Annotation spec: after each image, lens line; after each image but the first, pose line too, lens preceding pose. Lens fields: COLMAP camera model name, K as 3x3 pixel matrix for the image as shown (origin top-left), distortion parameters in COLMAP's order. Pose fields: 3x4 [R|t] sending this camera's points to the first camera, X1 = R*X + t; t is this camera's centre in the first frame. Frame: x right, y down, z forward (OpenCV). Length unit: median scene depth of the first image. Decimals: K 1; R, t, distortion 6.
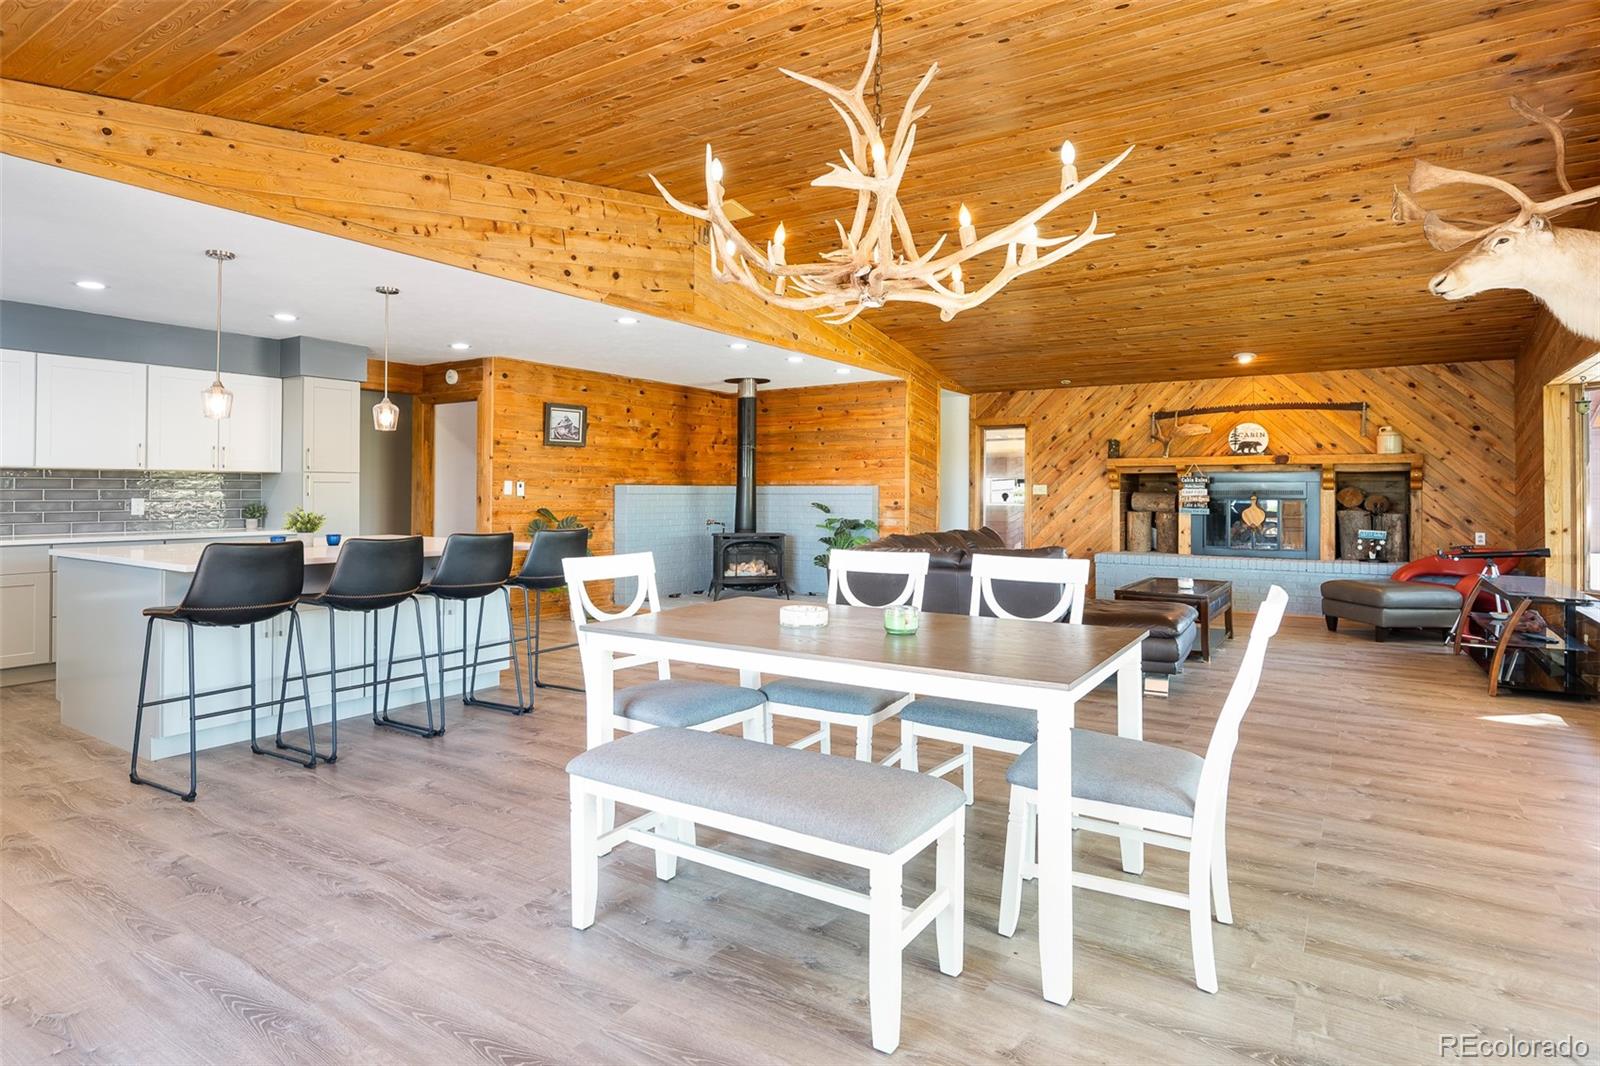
lens RADIAL K [[820.8, 0, 742.3], [0, 820.8, 495.3], [0, 0, 1]] dist [-0.008323, 0.003643]
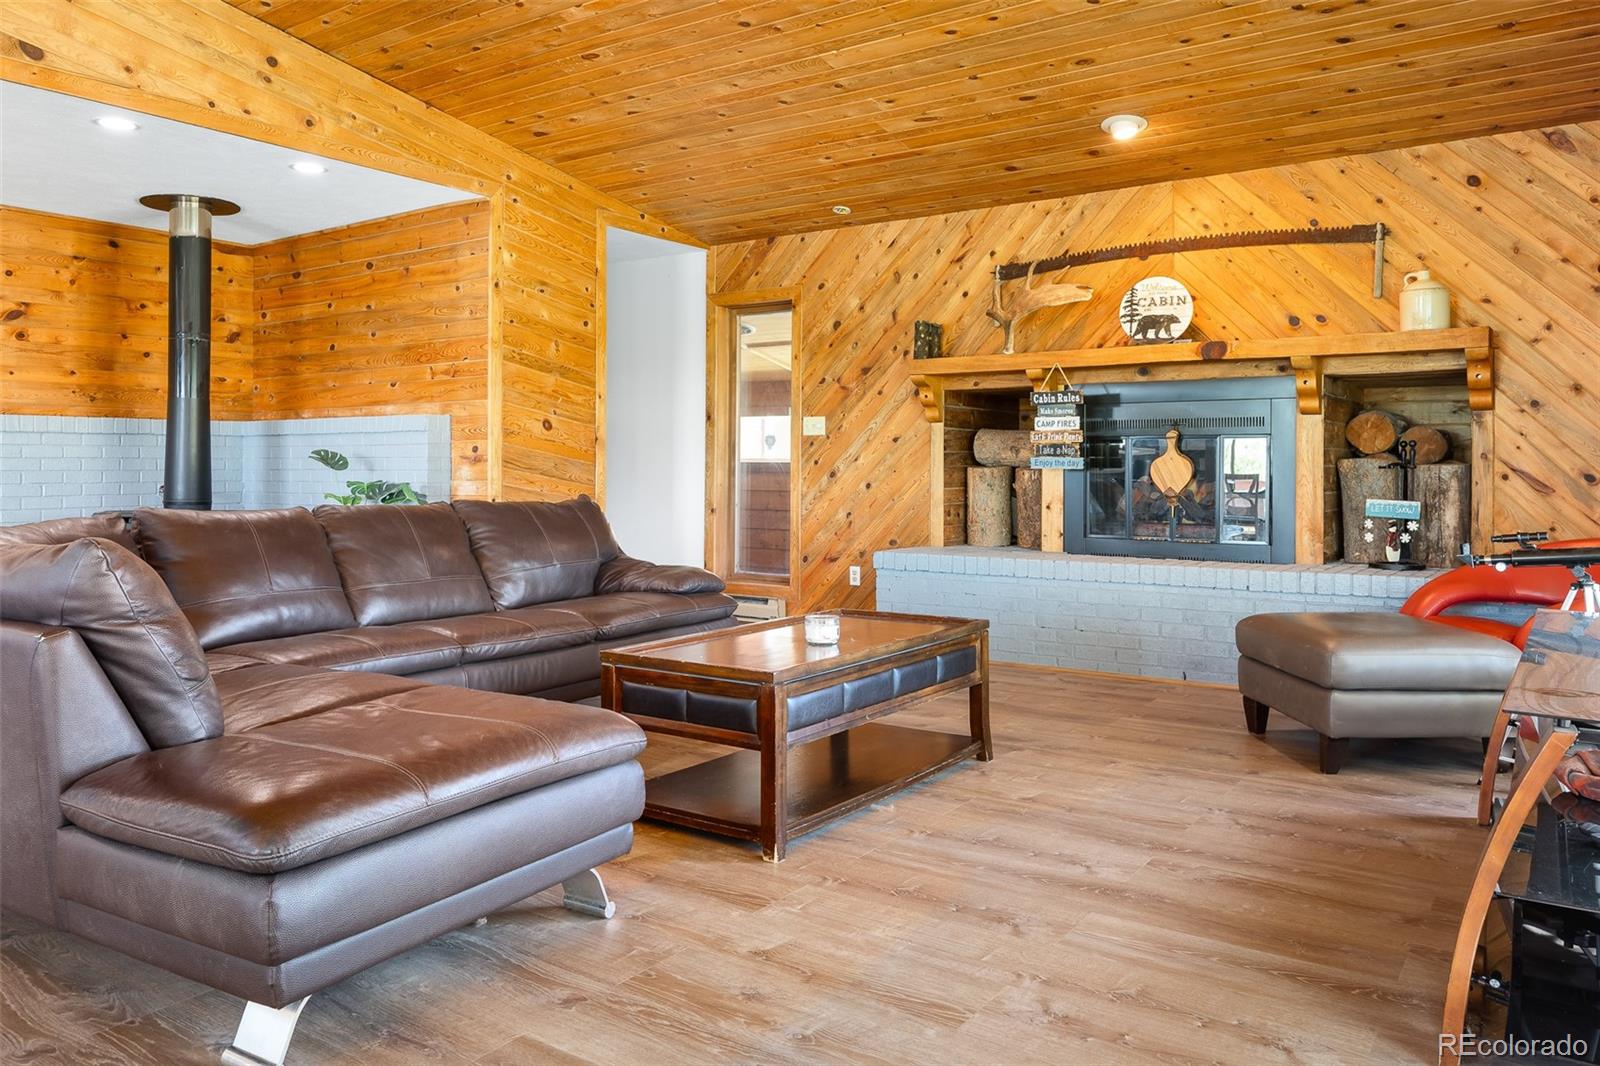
lens RADIAL K [[1138.3, 0, 764.6], [0, 1138.3, 468.3], [0, 0, 1]] dist [0.009165, -0.001669]
pose [[0.999651, -0.001261, 0.026394, 0.363464], [0.001236, 0.999999, 0.000964, 0.021856], [-0.026395, -0.000931, 0.999651, 0.333779]]
